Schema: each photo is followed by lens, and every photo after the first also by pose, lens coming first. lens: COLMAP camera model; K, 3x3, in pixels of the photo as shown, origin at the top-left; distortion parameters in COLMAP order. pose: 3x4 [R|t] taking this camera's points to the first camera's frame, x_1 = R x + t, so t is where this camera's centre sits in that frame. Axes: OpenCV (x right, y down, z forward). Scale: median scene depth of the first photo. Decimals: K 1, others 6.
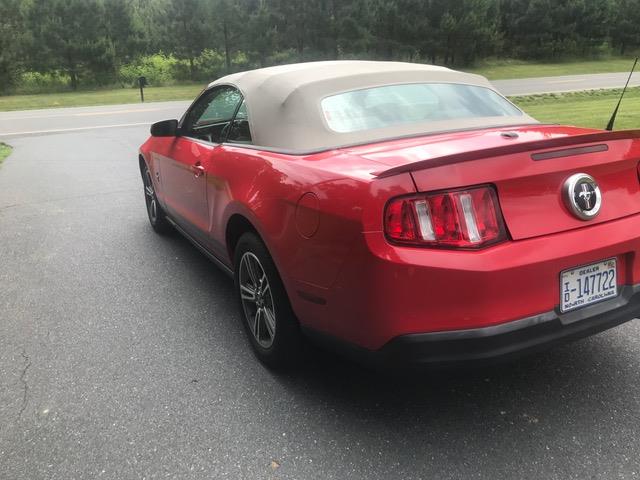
lens RADIAL K [[556.3, 0, 325.5], [0, 556.3, 242.8], [0, 0, 1]] dist [-0.016146, 0.009050]
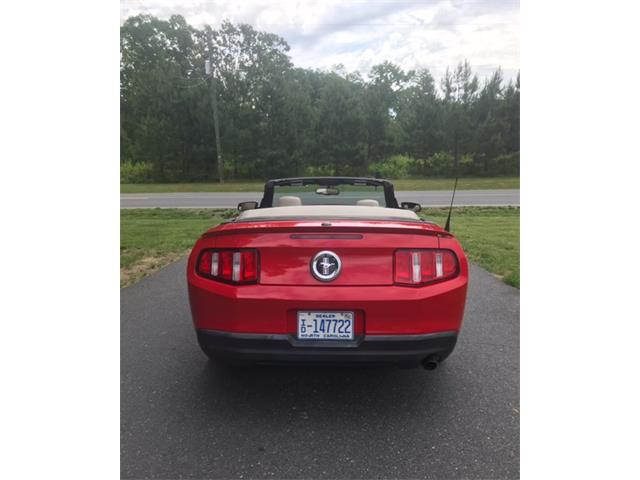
lens RADIAL K [[475.3, 0, 305.9], [0, 475.3, 233.9], [0, 0, 1]] dist [0.008229, 0.002595]
pose [[0.861092, 0.091503, -0.500148, 0.844258], [-0.169790, 0.978955, -0.113221, -0.009578], [0.479262, 0.182414, 0.858506, -0.128827]]
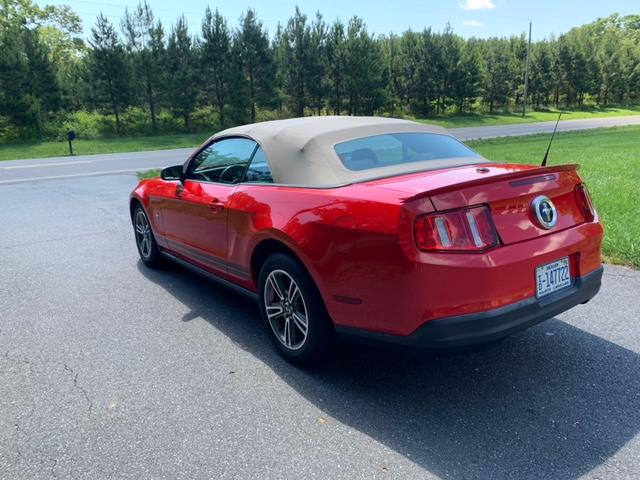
lens RADIAL K [[514.3, 0, 325.1], [0, 514.3, 237.9], [0, 0, 1]] dist [-0.004843, 0.008993]
pose [[0.985451, -0.038607, 0.165520, -0.224615], [0.052556, 0.995348, -0.080745, 0.042706], [-0.161632, 0.088269, 0.982896, -0.123766]]
